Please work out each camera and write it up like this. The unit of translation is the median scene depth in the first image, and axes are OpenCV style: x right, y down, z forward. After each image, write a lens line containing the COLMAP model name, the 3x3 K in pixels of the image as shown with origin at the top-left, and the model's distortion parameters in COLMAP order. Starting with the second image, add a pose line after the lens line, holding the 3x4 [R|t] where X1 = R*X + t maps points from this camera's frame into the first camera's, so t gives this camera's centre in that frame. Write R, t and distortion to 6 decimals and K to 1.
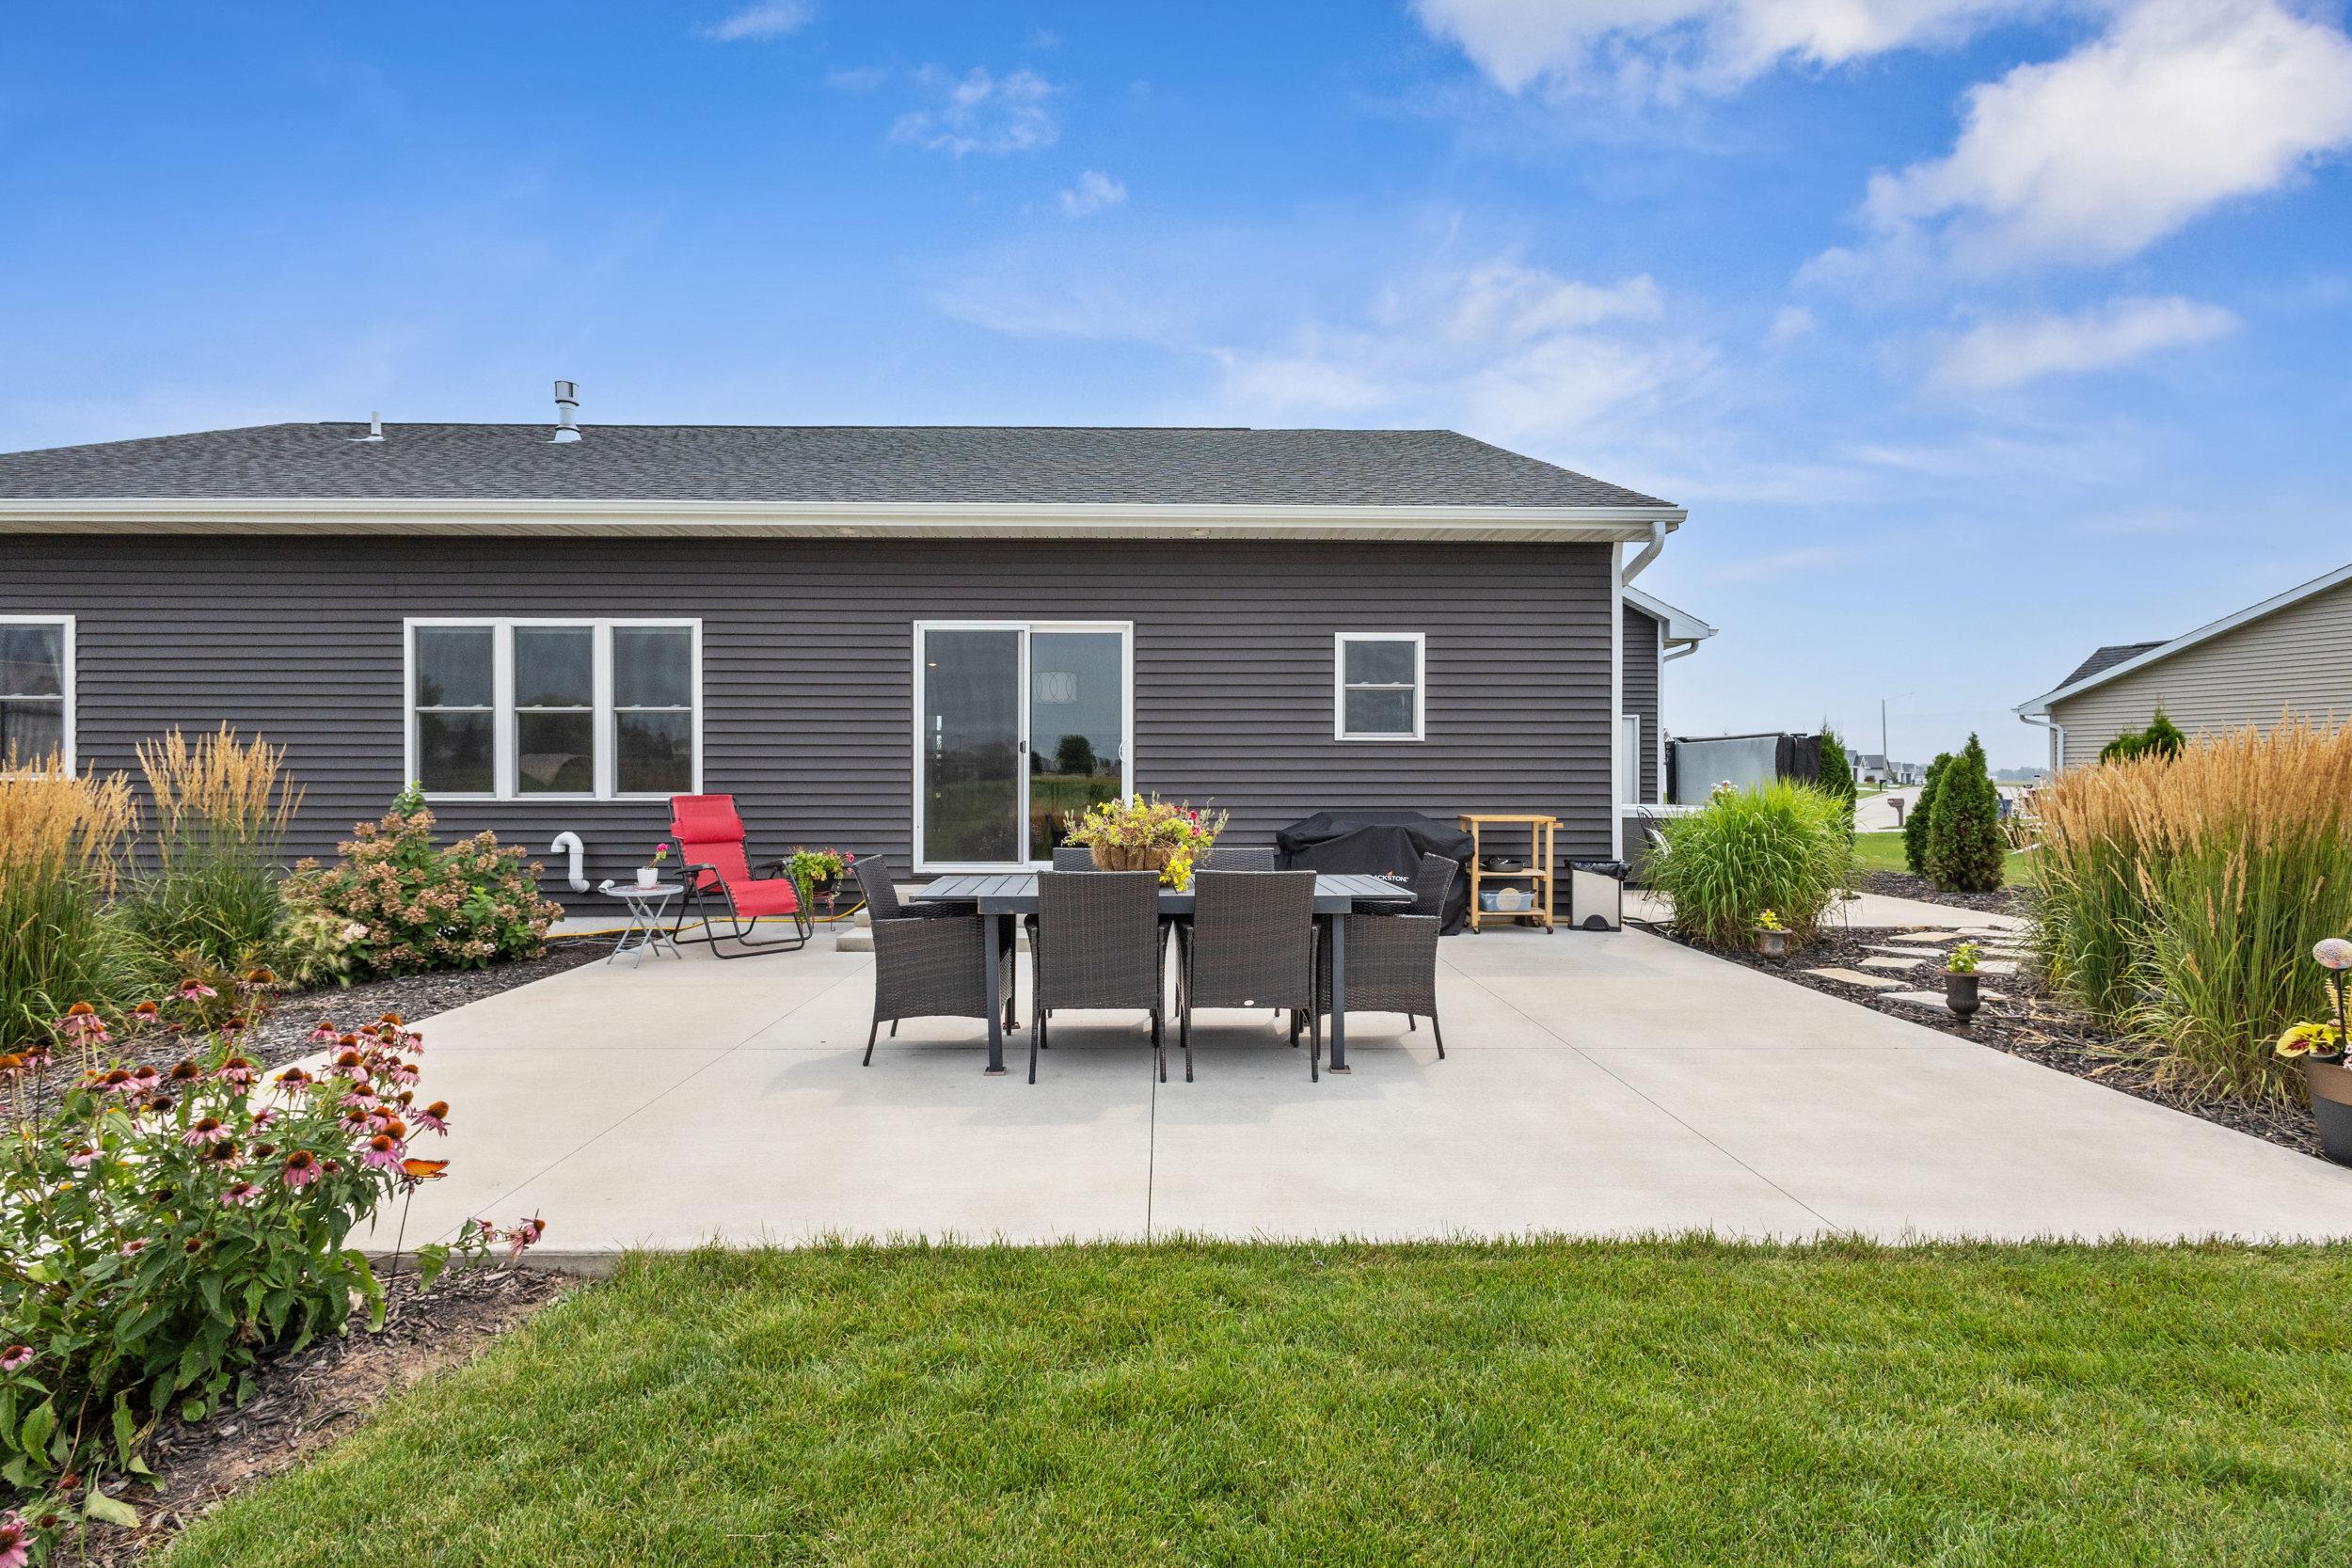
lens RADIAL K [[1093.2, 0, 1162.2], [0, 1093.2, 783.8], [0, 0, 1]] dist [0.004420, 0.000770]
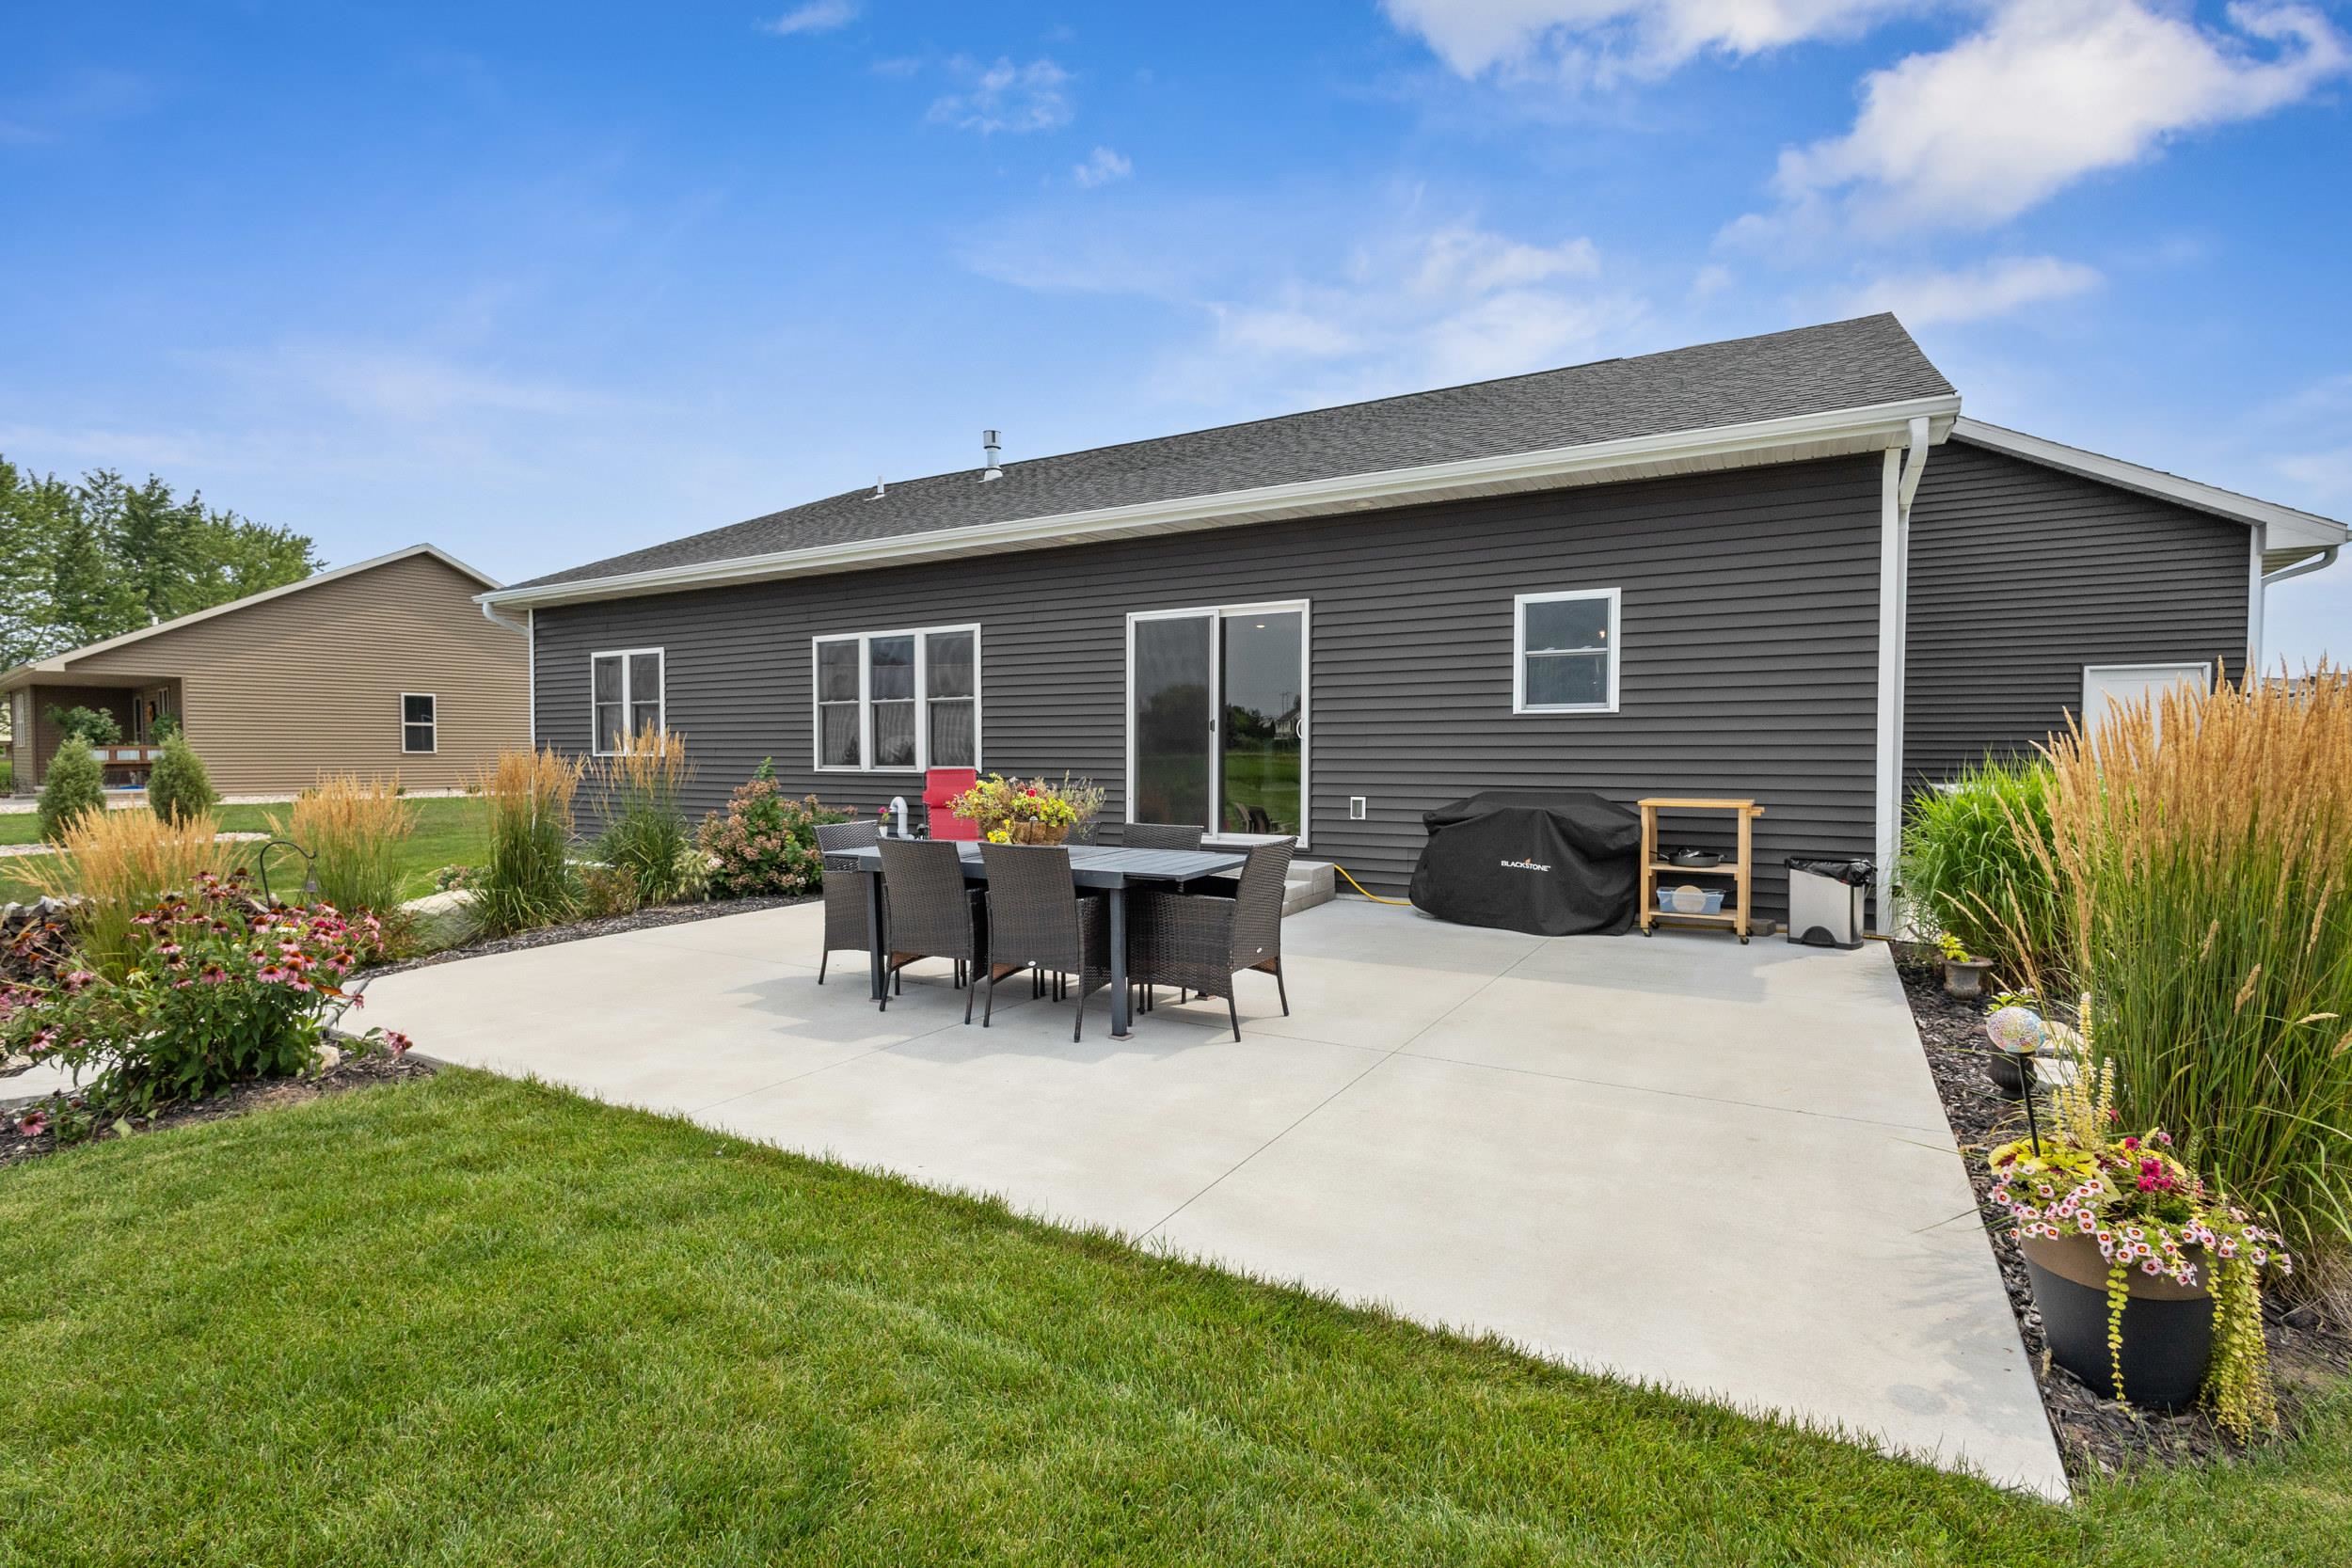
lens RADIAL K [[1093.2, 0, 1162.2], [0, 1093.2, 783.8], [0, 0, 1]] dist [0.004420, 0.000770]
pose [[0.852136, 0.013943, -0.523134, 0.408861], [0.000206, 0.999636, 0.026978, -0.006030], [0.523320, -0.023097, 0.851823, 0.068964]]
